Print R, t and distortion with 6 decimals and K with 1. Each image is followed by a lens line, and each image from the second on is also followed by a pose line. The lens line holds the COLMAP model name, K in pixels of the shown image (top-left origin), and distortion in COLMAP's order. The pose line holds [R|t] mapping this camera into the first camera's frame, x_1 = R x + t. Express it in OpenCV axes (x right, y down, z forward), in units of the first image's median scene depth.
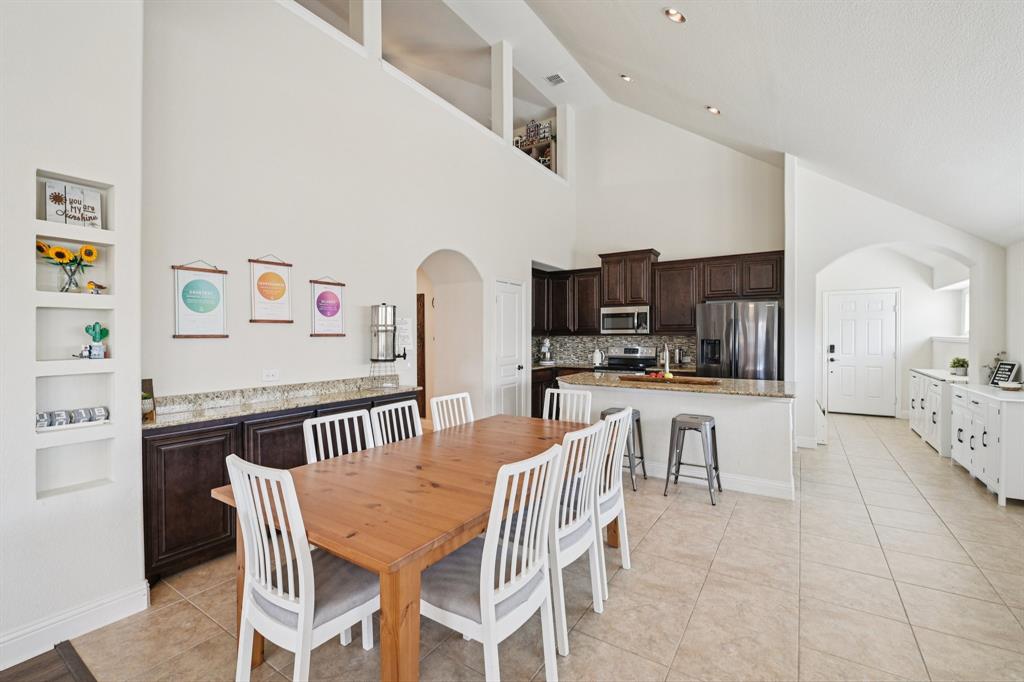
lens RADIAL K [[444.5, 0, 505.6], [0, 444.5, 341.2], [0, 0, 1]] dist [-0.010587, 0.000494]
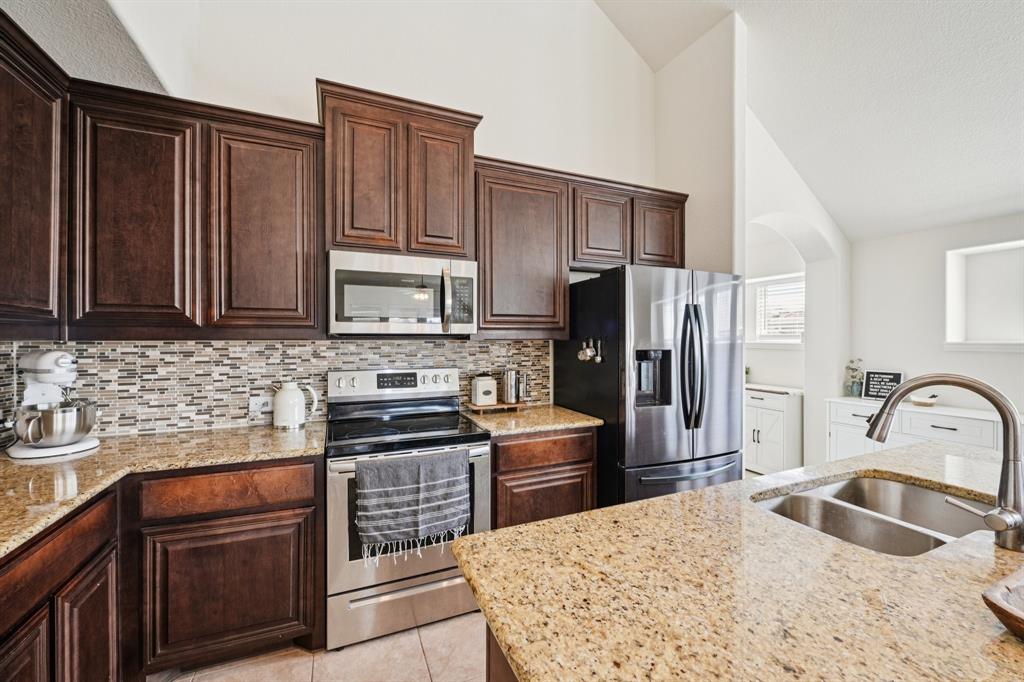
lens RADIAL K [[408.3, 0, 520.0], [0, 408.3, 339.9], [0, 0, 1]] dist [-0.007864, -0.000947]
pose [[0.528474, 0.000725, 0.848949, 0.050659], [0.006770, 0.999964, -0.005068, -0.012013], [-0.848922, 0.008425, 0.528451, 0.868550]]
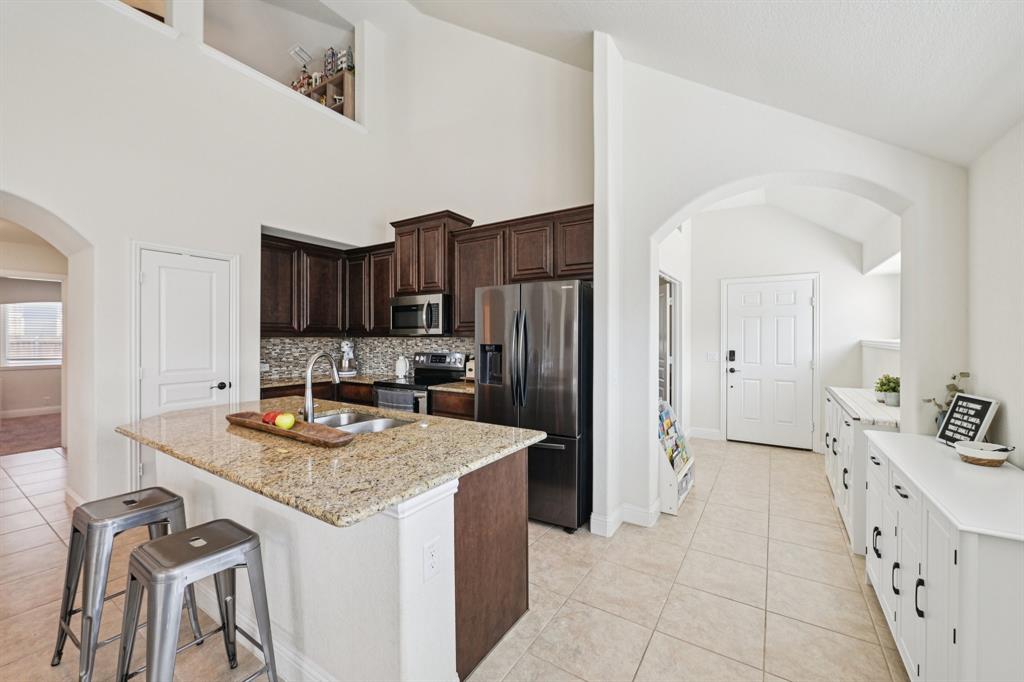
lens RADIAL K [[408.3, 0, 506.6], [0, 408.3, 338.7], [0, 0, 1]] dist [-0.007864, -0.000947]
pose [[0.999959, 0.003063, 0.008485, 0.462403], [-0.003007, 0.999974, -0.006573, -0.007602], [-0.008505, 0.006547, 0.999942, 0.413105]]
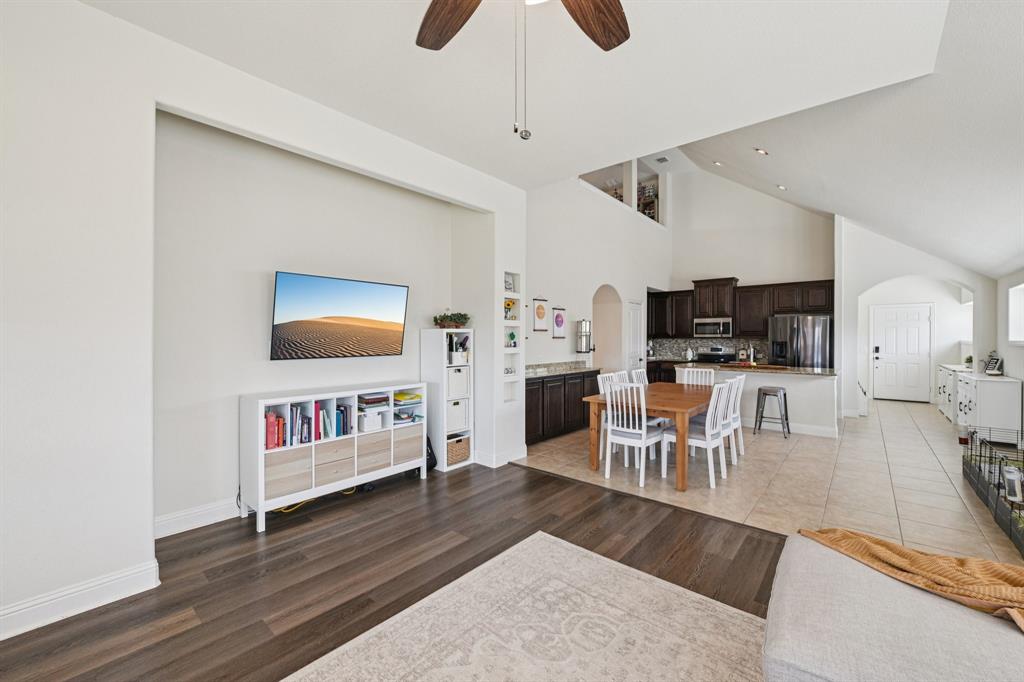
lens RADIAL K [[408.3, 0, 511.2], [0, 408.3, 339.5], [0, 0, 1]] dist [-0.007864, -0.000947]
pose [[0.992024, 0.004975, -0.125949, -0.230935], [-0.006086, 0.999946, -0.008436, 0.006000], [0.125901, 0.009135, 0.992001, -0.414068]]
